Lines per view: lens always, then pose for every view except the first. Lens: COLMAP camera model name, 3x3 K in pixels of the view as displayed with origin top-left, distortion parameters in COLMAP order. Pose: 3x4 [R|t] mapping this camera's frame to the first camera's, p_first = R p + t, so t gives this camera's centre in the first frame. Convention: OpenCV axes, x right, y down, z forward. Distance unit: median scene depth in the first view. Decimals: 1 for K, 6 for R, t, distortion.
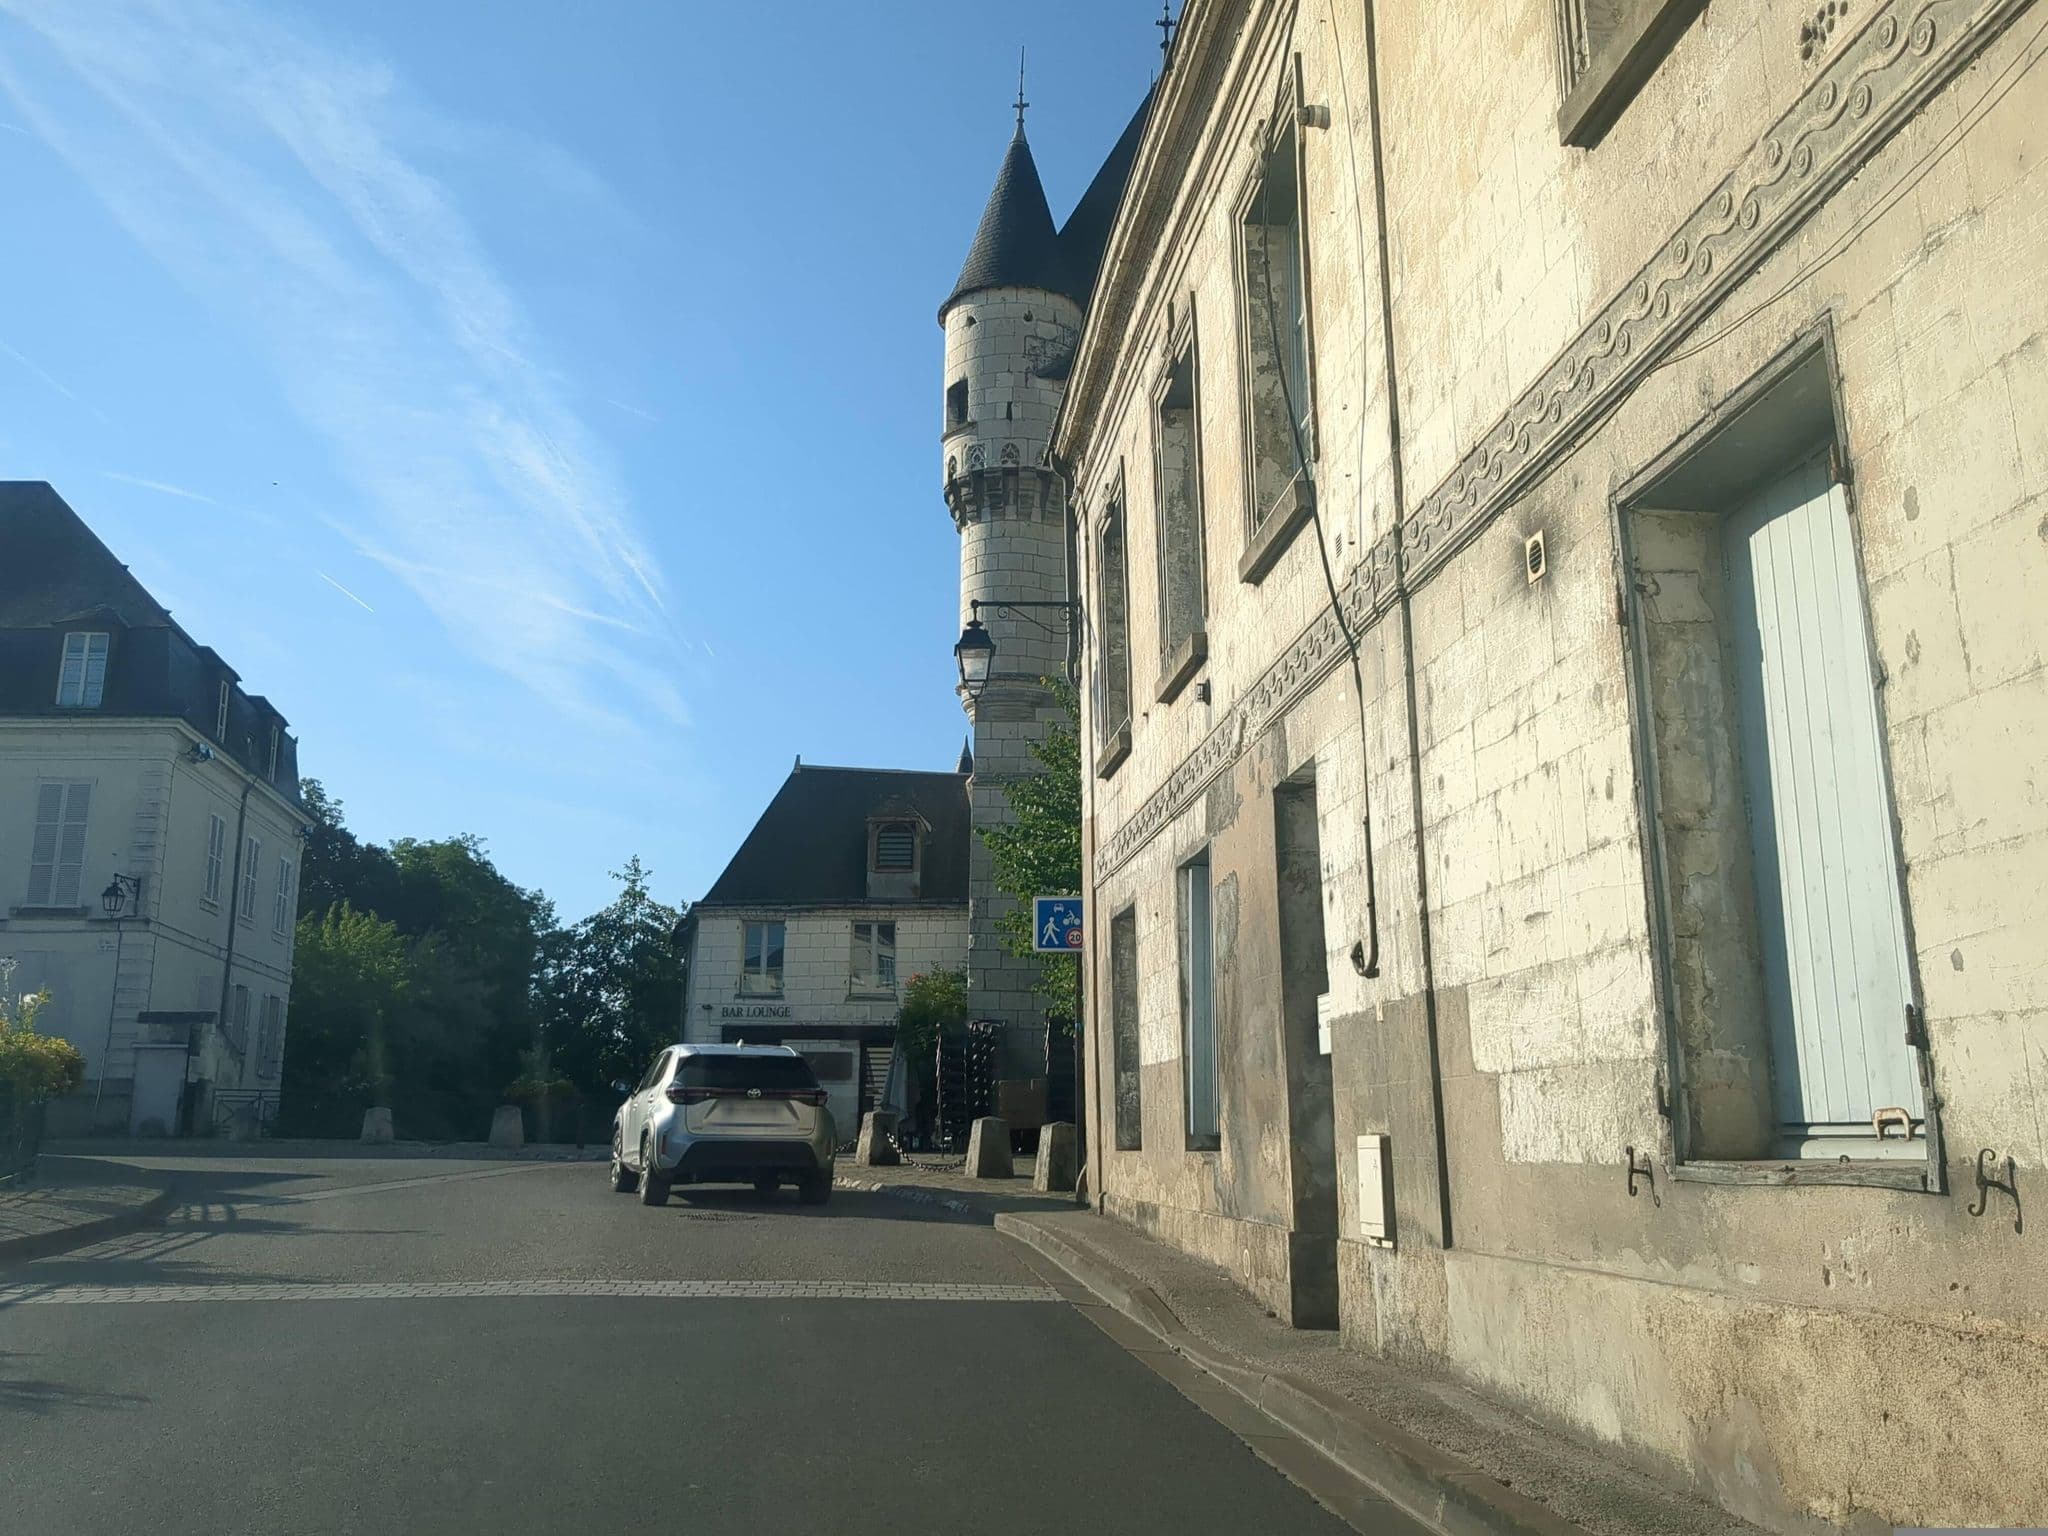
lens RADIAL K [[1784.3, 0, 1030.2], [0, 1784.3, 761.2], [0, 0, 1]] dist [0.023160, -0.099845]
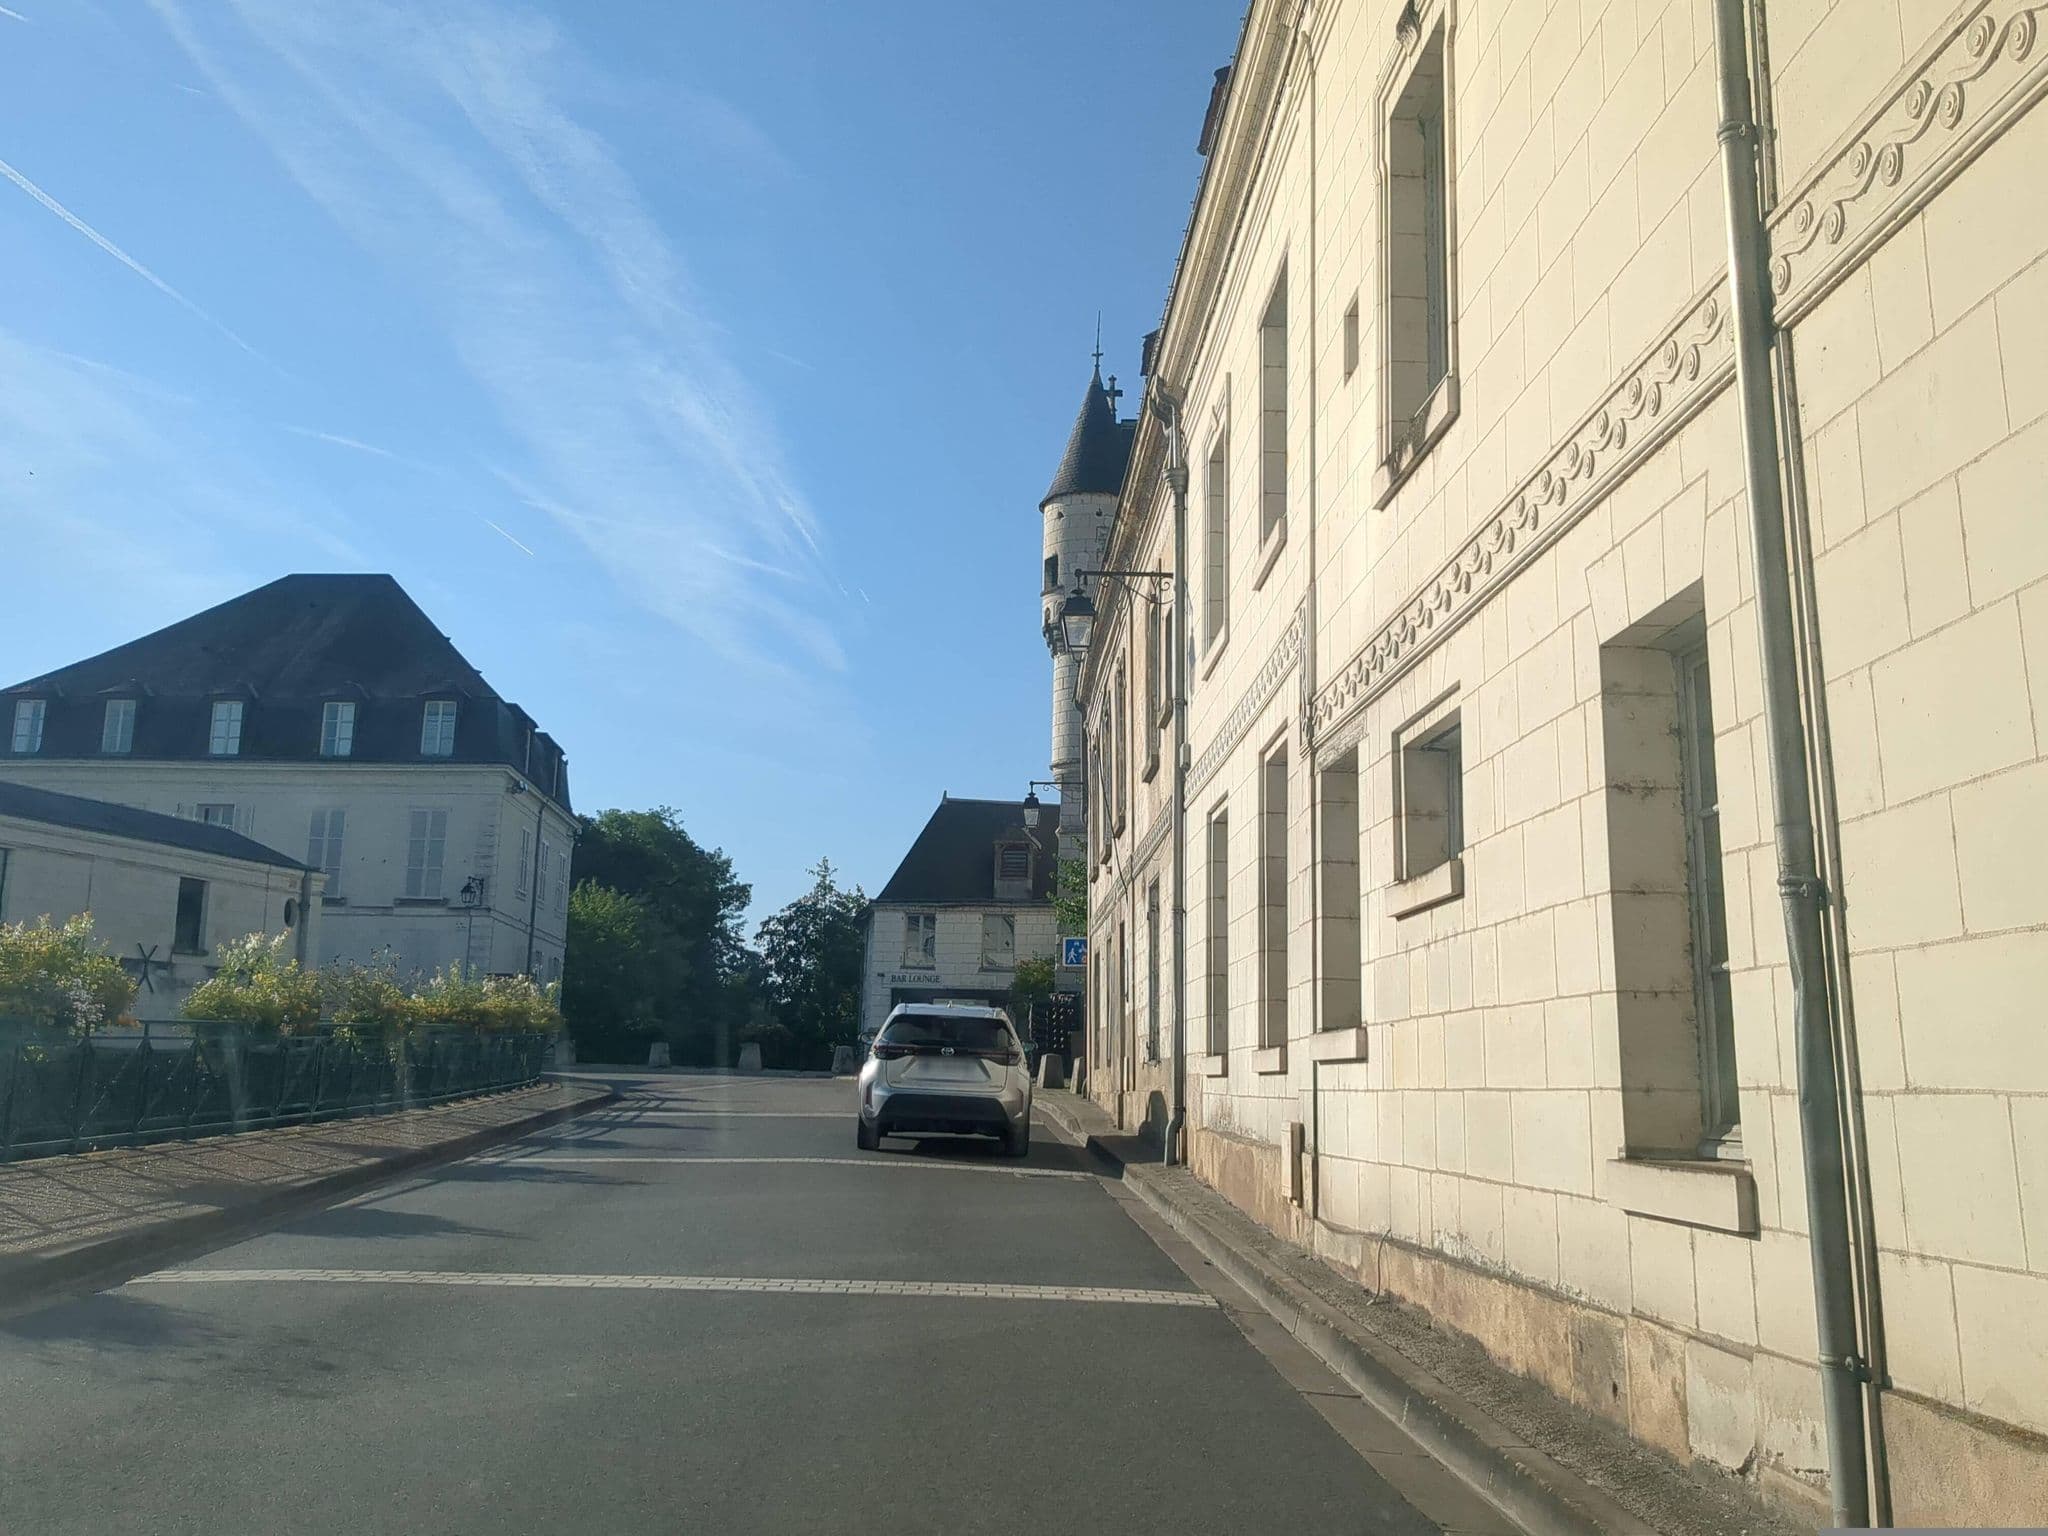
lens RADIAL K [[1784.3, 0, 1030.2], [0, 1784.3, 761.2], [0, 0, 1]] dist [0.023160, -0.099845]
pose [[0.996292, 0.002403, -0.086005, 0.052008], [0.000255, 0.999523, 0.030880, -0.067926], [0.086038, -0.030787, 0.995816, -0.353589]]
